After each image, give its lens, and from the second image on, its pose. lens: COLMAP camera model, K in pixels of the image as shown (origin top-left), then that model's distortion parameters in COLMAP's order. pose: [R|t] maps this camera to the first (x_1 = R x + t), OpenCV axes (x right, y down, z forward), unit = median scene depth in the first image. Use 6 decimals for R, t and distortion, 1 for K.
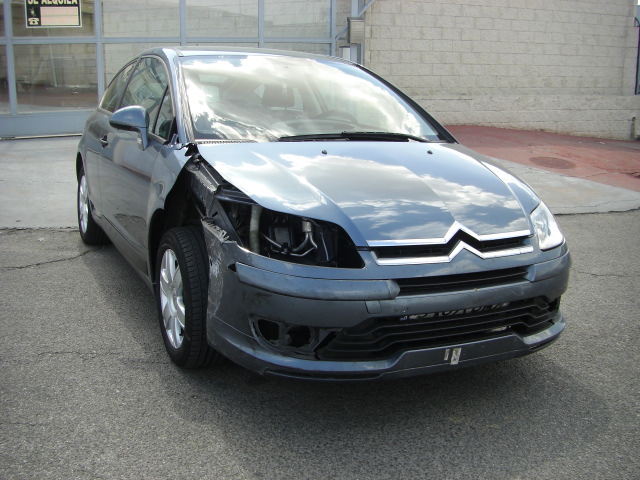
lens RADIAL K [[714.0, 0, 320.1], [0, 714.0, 241.3], [0, 0, 1]] dist [-0.139574, 0.000000]
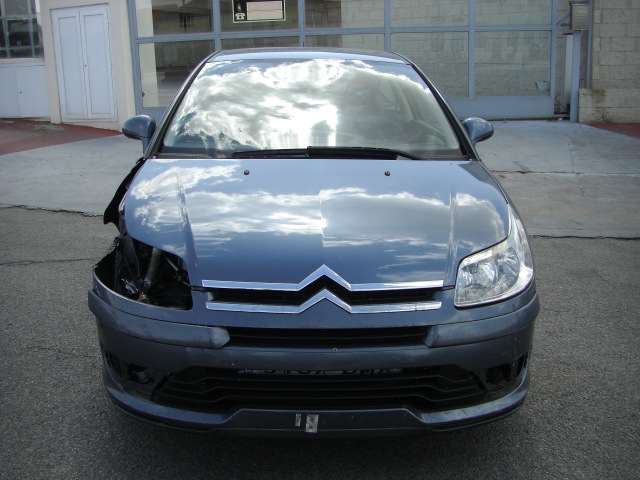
lens RADIAL K [[714.0, 0, 320.1], [0, 714.0, 239.6], [0, 0, 1]] dist [-0.139574, 0.000000]
pose [[0.911413, 0.074433, -0.404704, 0.524593], [-0.066232, 0.997216, 0.034250, -0.086430], [0.406127, -0.004411, 0.913806, 0.229828]]
